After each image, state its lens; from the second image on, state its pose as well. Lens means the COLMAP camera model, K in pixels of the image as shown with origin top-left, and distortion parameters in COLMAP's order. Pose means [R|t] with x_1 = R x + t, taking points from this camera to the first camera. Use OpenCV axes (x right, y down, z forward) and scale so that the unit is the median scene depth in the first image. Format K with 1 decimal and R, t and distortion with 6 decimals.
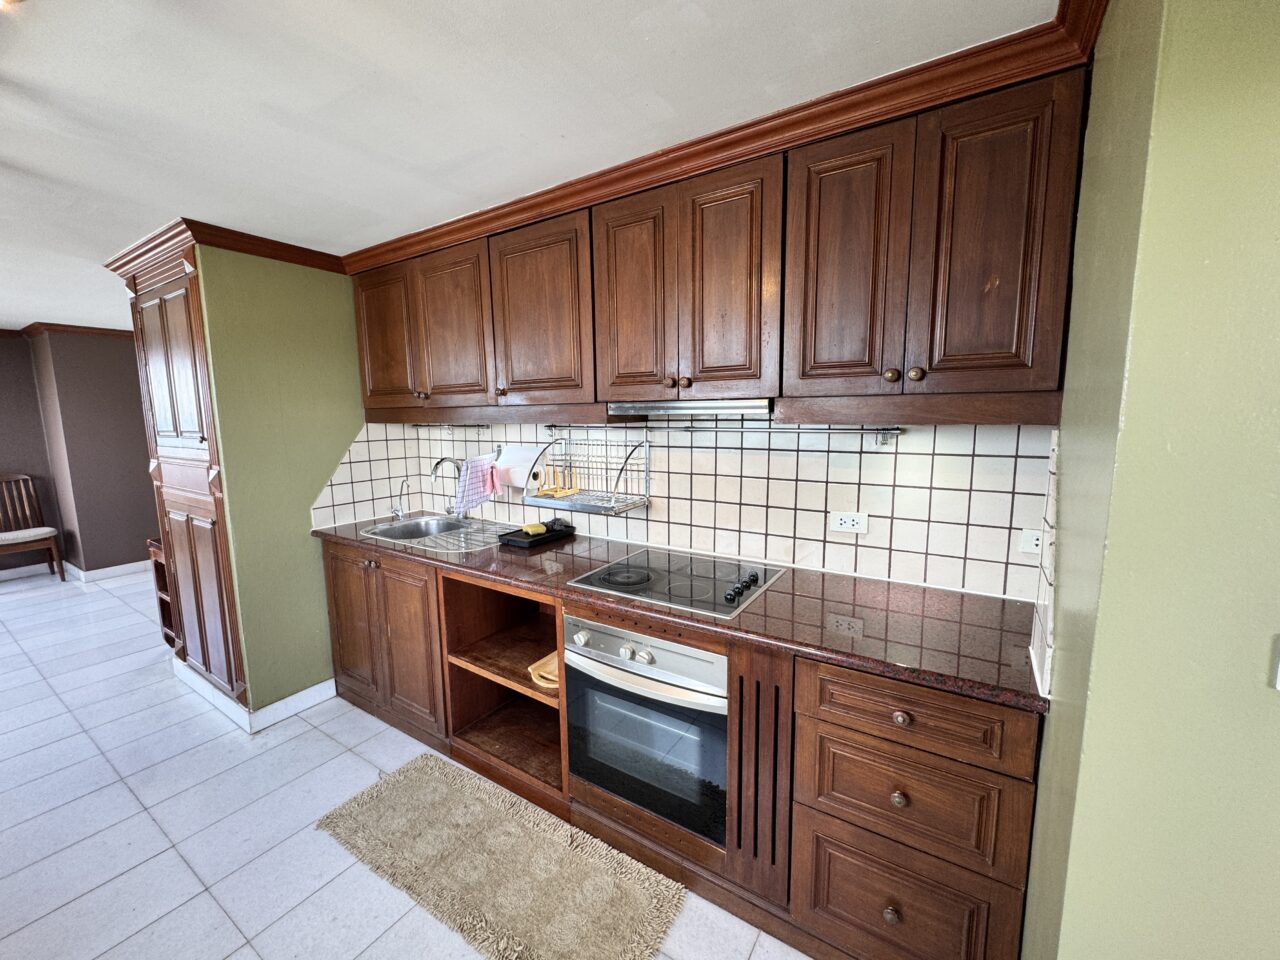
lens RADIAL K [[512.1, 0, 638.4], [0, 512.1, 478.9], [0, 0, 1]] dist [-0.005356, 0.000393]
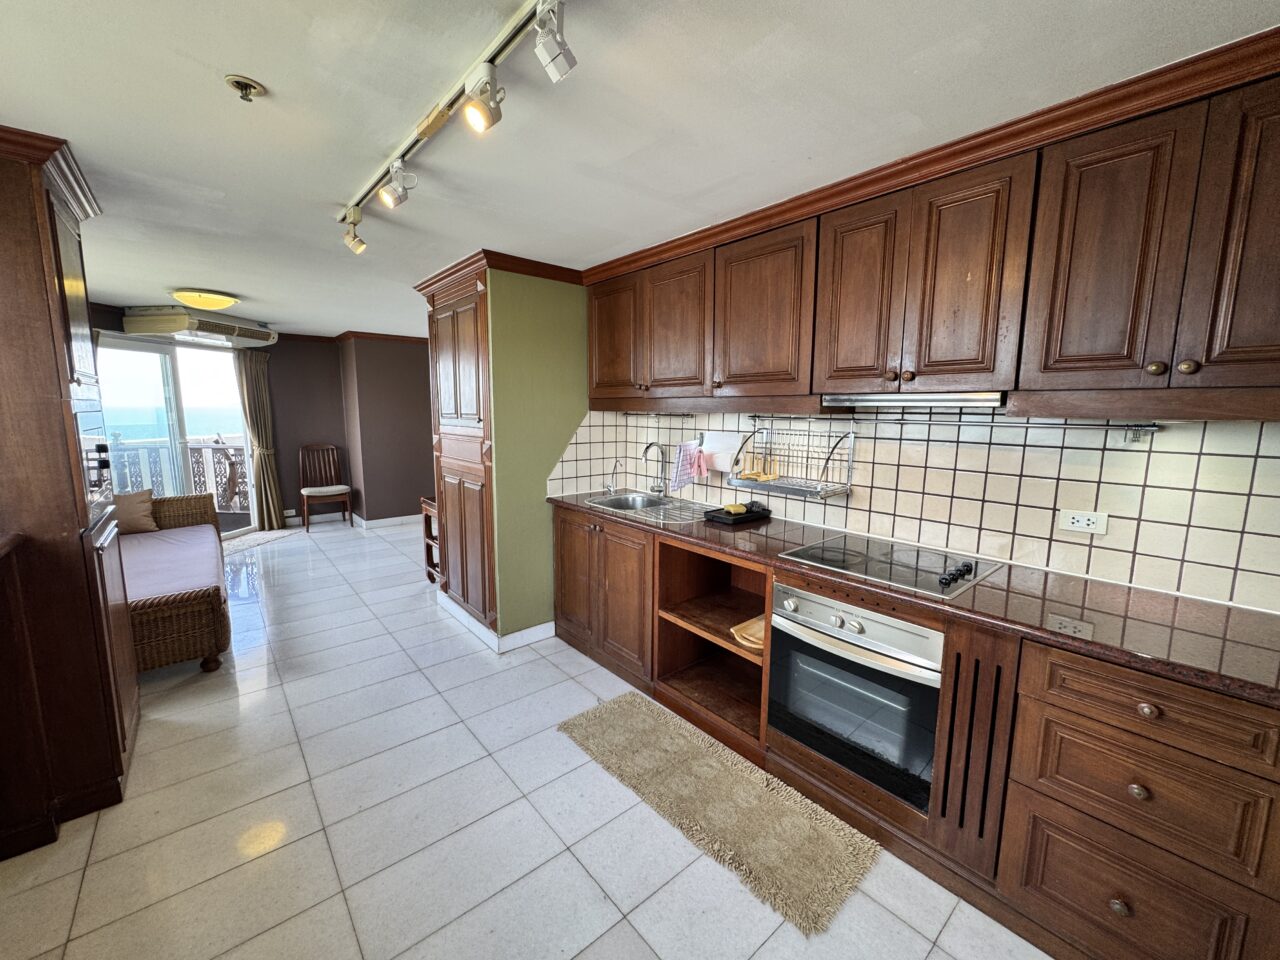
lens RADIAL K [[512.1, 0, 638.4], [0, 512.1, 479.1], [0, 0, 1]] dist [-0.005356, 0.000393]
pose [[0.956990, 0.057951, -0.284276, -0.107870], [-0.055502, 0.998319, 0.016670, 0.031348], [0.284764, -0.000175, 0.958598, -0.142088]]
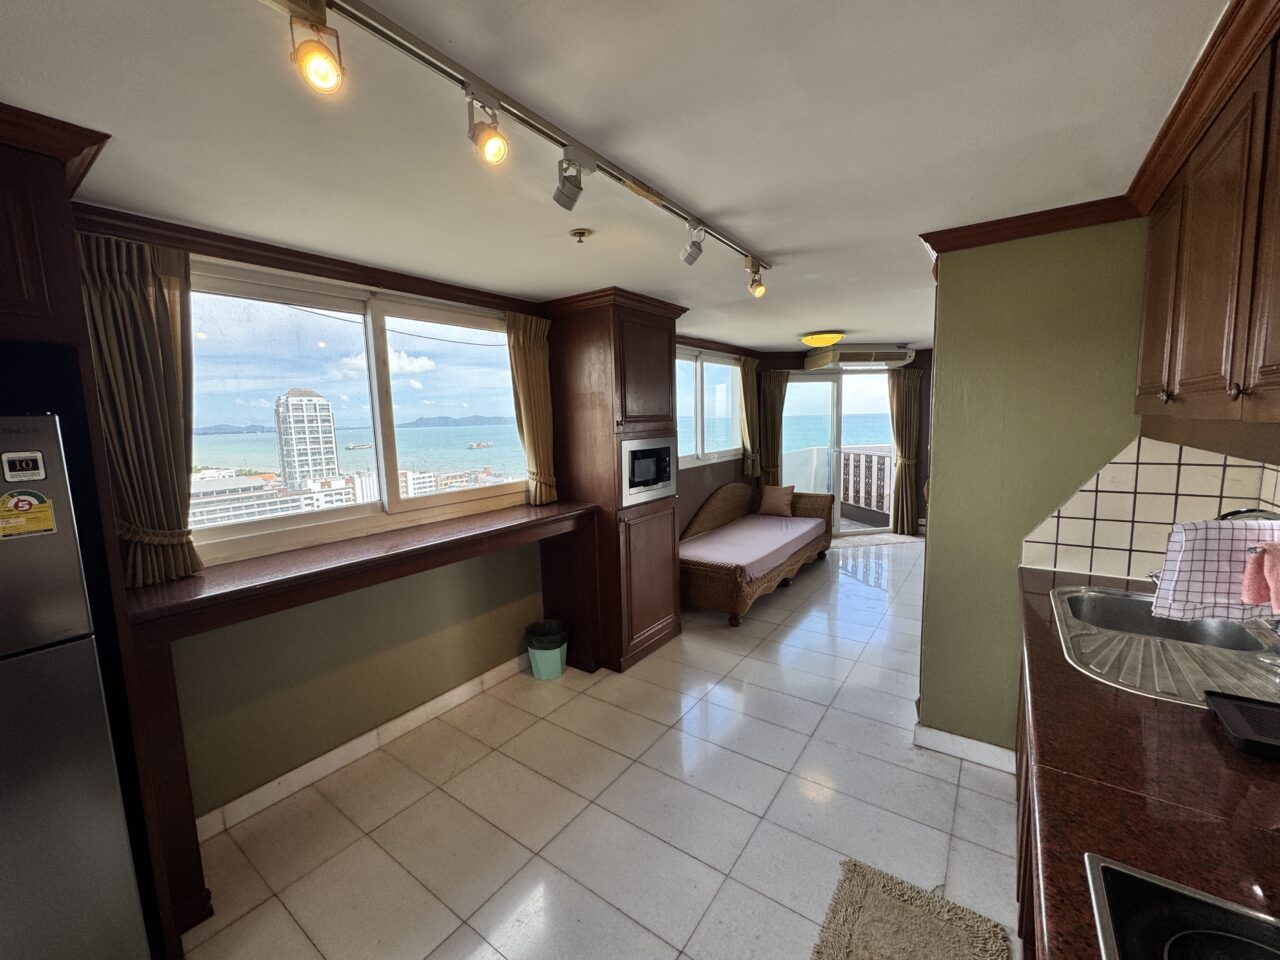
lens RADIAL K [[512.1, 0, 639.9], [0, 512.1, 480.4], [0, 0, 1]] dist [-0.005356, 0.000393]
pose [[-0.044248, 0.130630, -0.990443, 0.220994], [-0.099001, 0.985961, 0.134462, -0.106080], [0.994103, 0.104004, -0.030694, 0.524139]]
